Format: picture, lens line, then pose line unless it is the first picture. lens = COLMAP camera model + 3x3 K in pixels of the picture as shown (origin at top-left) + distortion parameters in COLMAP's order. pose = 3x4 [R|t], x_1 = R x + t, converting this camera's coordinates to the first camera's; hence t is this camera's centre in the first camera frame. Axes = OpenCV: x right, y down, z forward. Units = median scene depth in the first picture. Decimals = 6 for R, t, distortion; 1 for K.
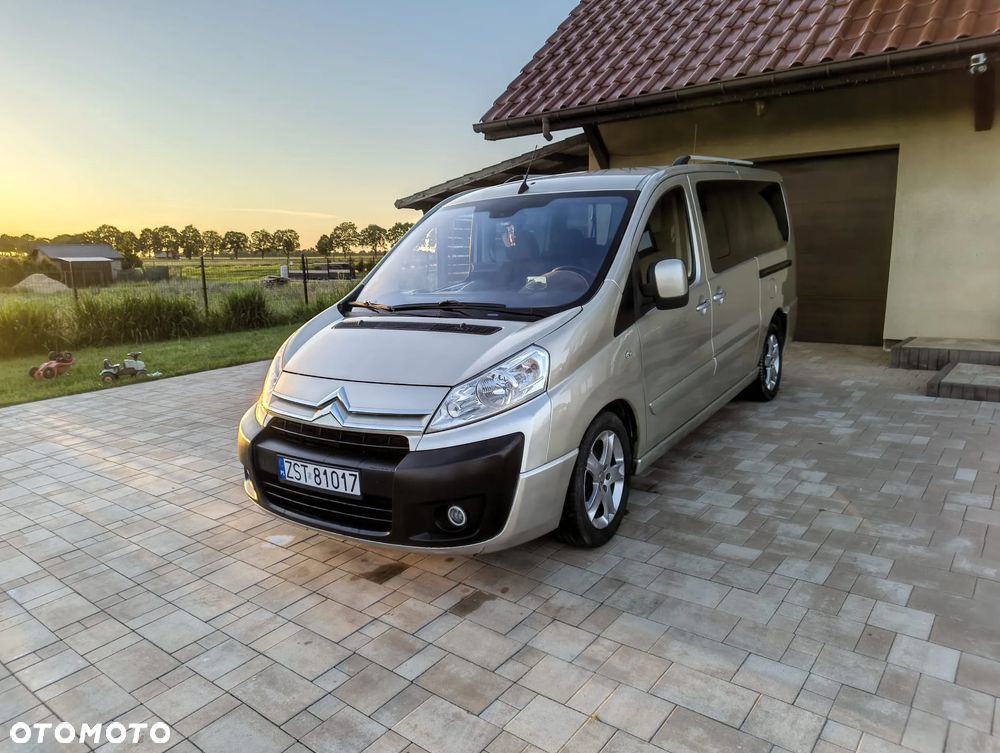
lens RADIAL K [[691.5, 0, 498.9], [0, 691.5, 376.8], [0, 0, 1]] dist [0.052365, -0.065873]
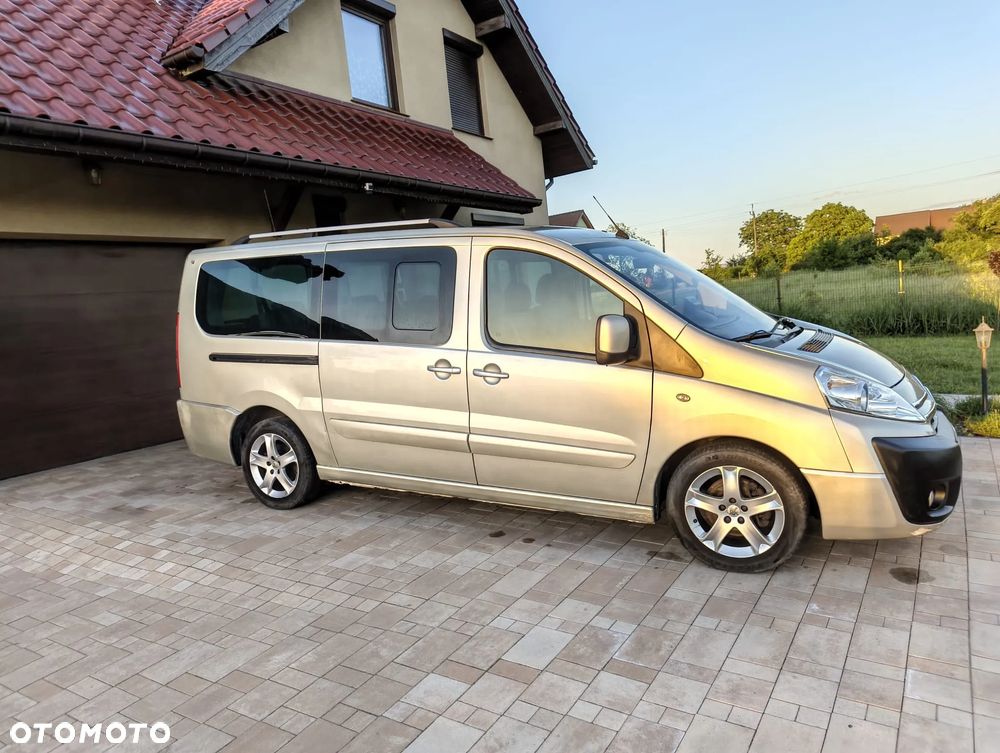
lens RADIAL K [[691.5, 0, 498.9], [0, 691.5, 376.8], [0, 0, 1]] dist [0.052365, -0.065873]
pose [[-0.101915, -0.075728, 0.991907, -1.091692], [0.268226, 0.958078, 0.100704, -0.239861], [-0.957950, 0.276318, -0.077330, 1.433502]]
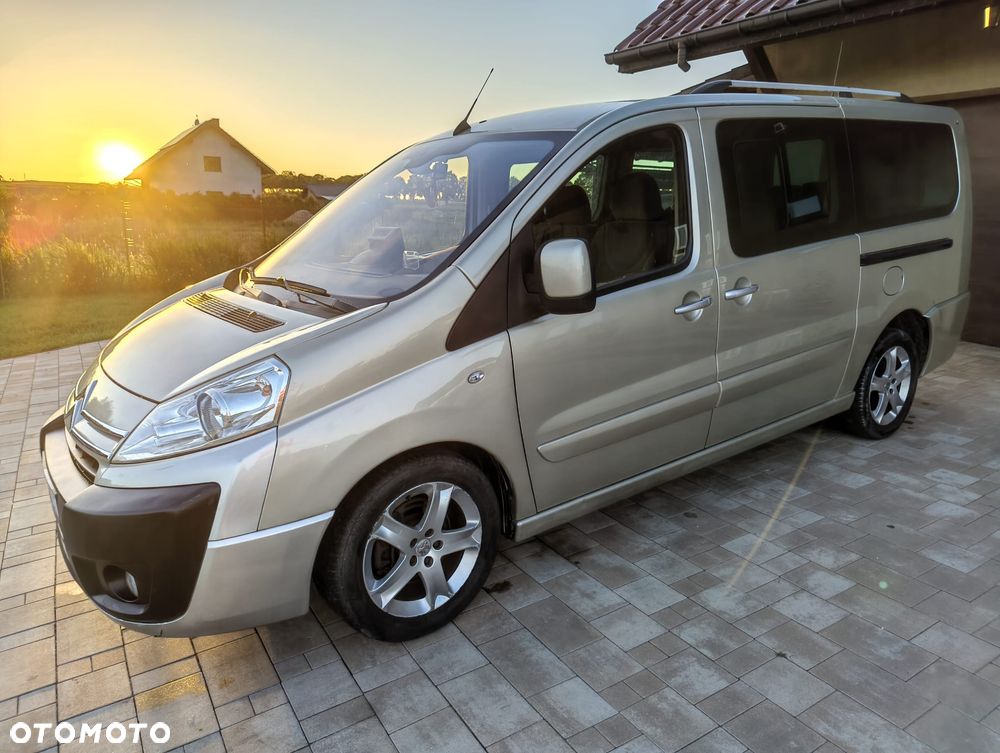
lens RADIAL K [[691.5, 0, 498.9], [0, 691.5, 376.8], [0, 0, 1]] dist [0.052365, -0.065873]
pose [[0.940859, 0.115654, -0.318448, 0.370921], [-0.092620, 0.991928, 0.086602, -0.082172], [0.325893, -0.051986, 0.943976, 0.318009]]
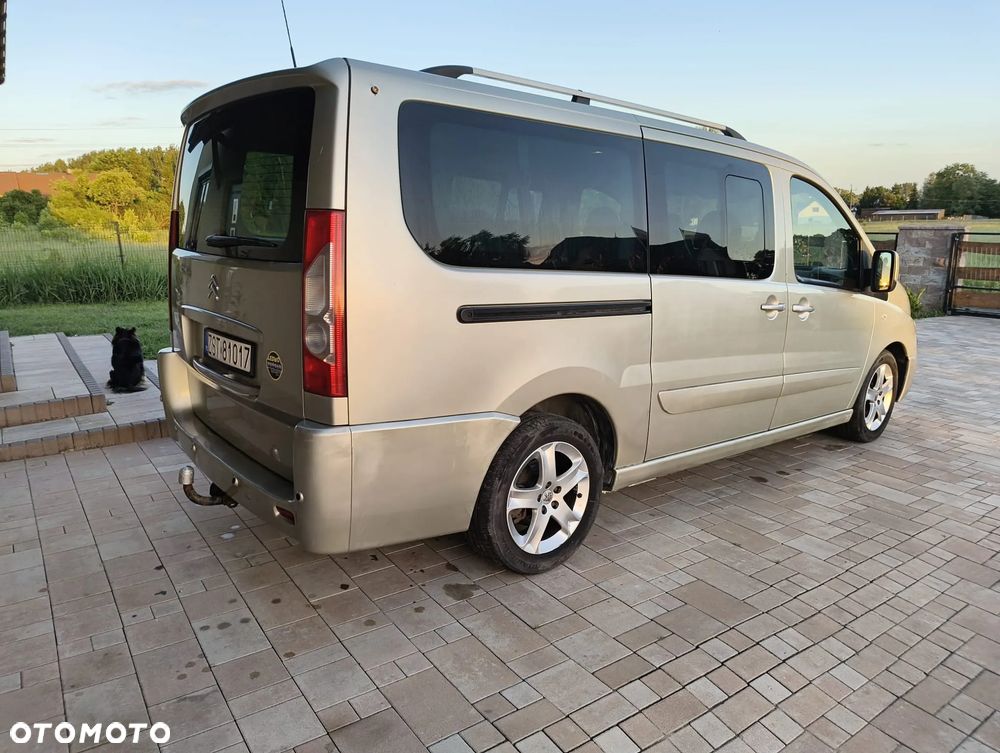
lens RADIAL K [[691.5, 0, 498.9], [0, 691.5, 376.8], [0, 0, 1]] dist [0.052365, -0.065873]
pose [[-0.961998, -0.025742, 0.271840, 0.071302], [0.082331, 0.921870, 0.378652, -0.466337], [-0.260349, 0.386643, -0.884718, 2.395107]]
